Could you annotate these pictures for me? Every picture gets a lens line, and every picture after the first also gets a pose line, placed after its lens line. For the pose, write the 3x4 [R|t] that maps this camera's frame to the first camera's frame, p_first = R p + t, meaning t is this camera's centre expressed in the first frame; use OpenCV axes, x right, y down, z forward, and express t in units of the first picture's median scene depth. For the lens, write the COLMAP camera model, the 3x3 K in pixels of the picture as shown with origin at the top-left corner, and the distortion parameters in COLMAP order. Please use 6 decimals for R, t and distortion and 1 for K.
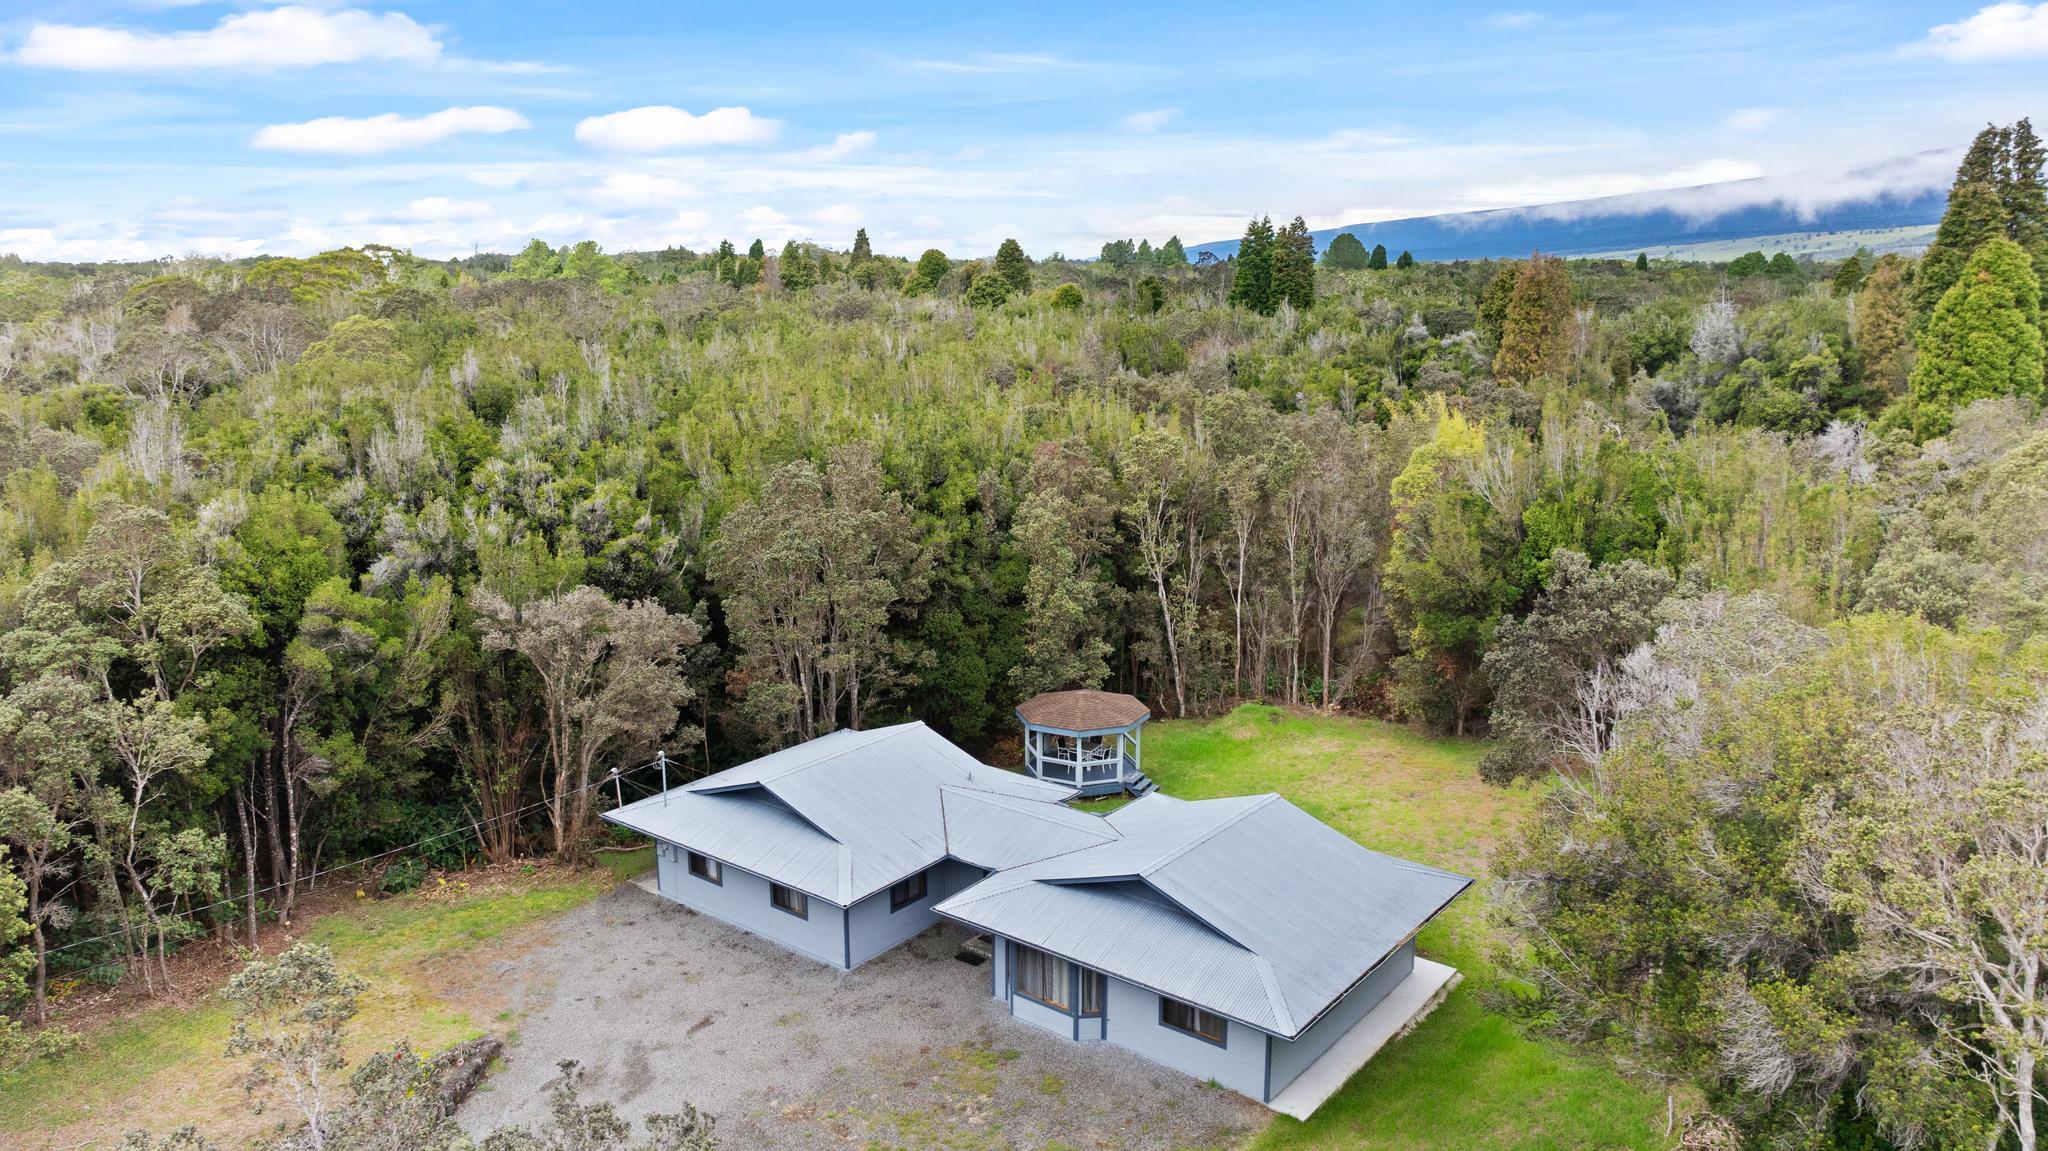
lens RADIAL K [[1473.2, 0, 1027.0], [0, 1473.2, 577.5], [0, 0, 1]] dist [-0.046067, 0.033488]
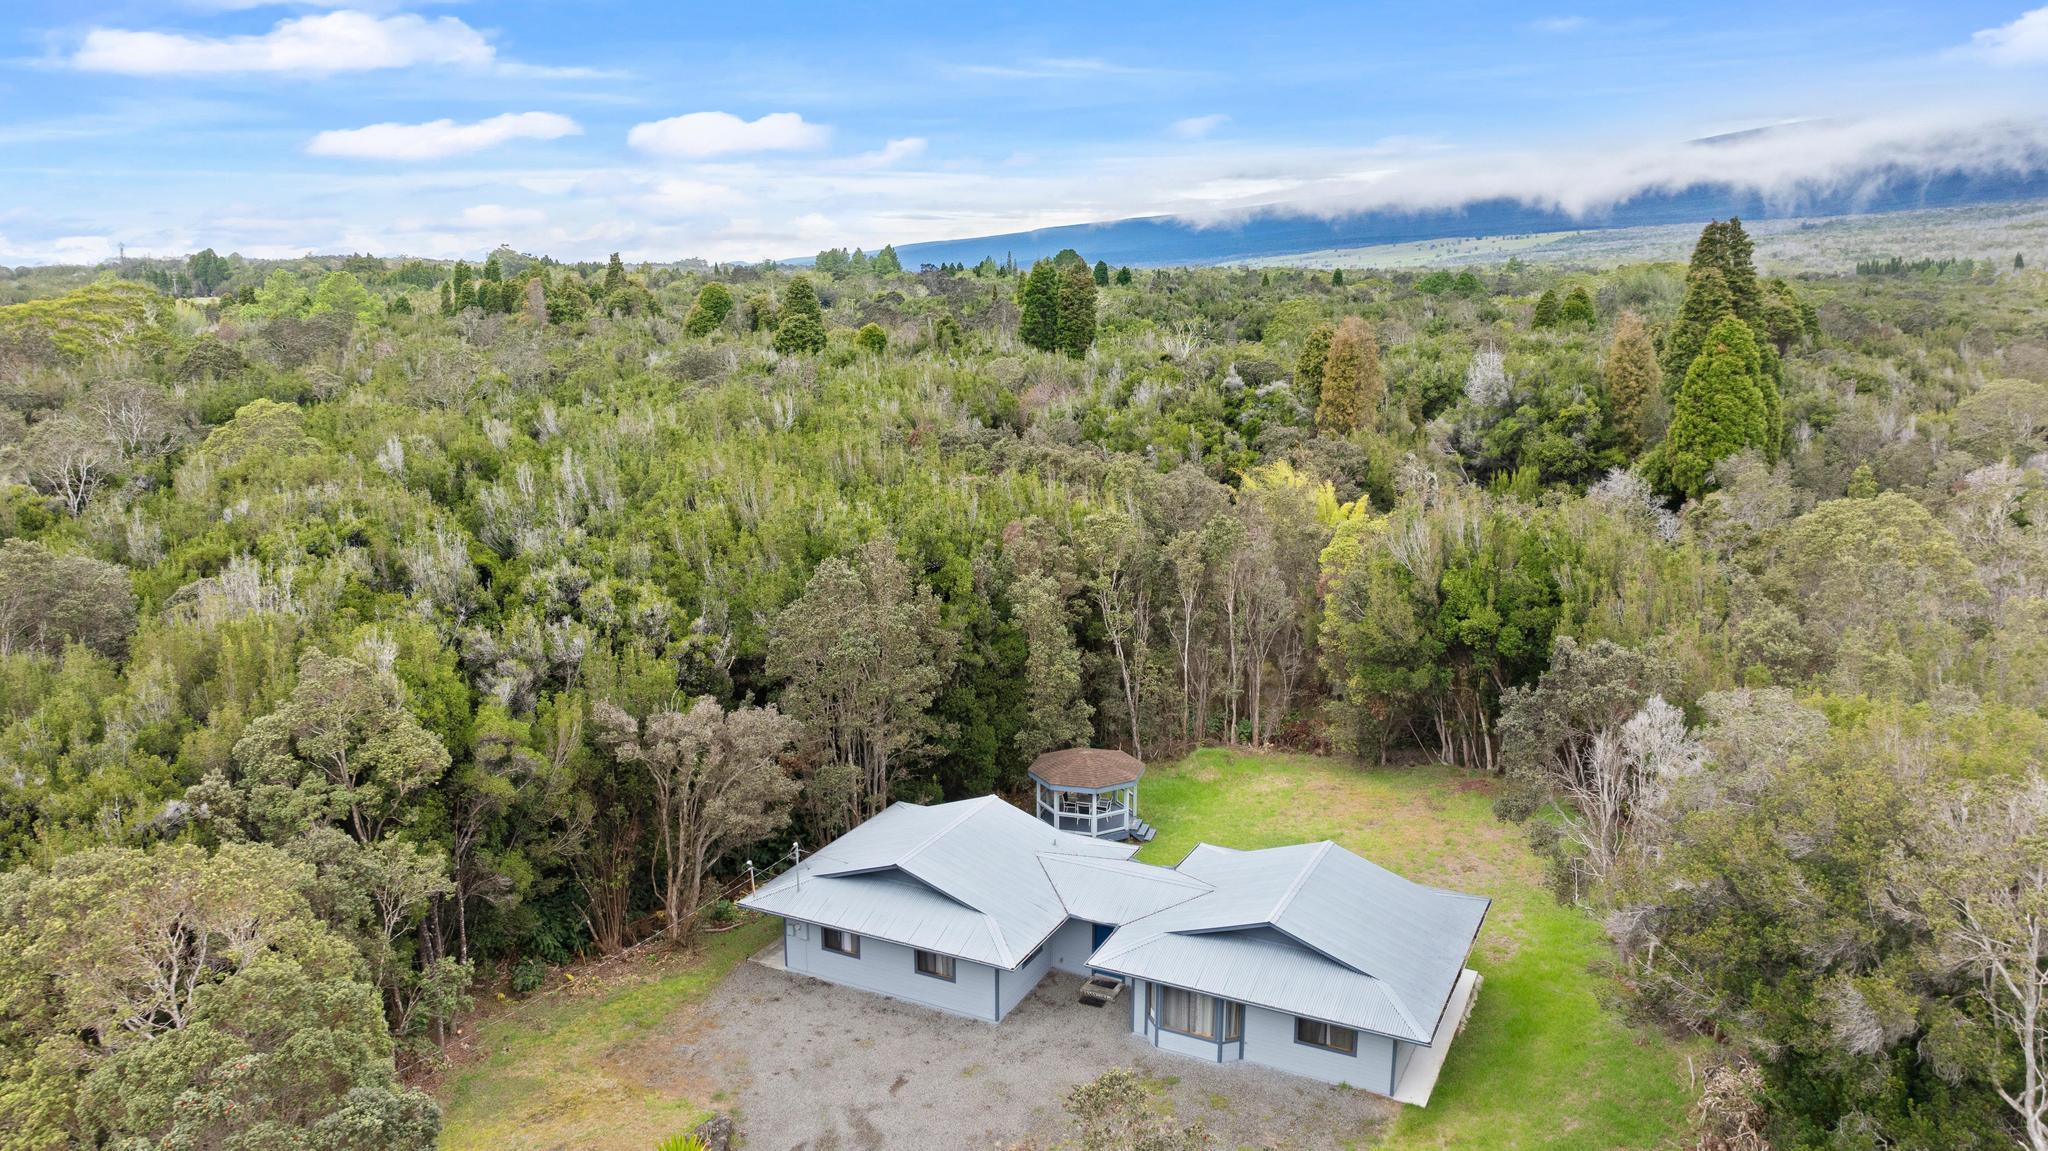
lens RADIAL K [[1473.2, 0, 1024.6], [0, 1473.2, 559.6], [0, 0, 1]] dist [-0.046067, 0.033488]
pose [[0.978852, -0.038772, 0.200860, -0.243630], [0.040903, 0.999142, -0.006471, -0.068596], [-0.200437, 0.014550, 0.979599, -0.112205]]
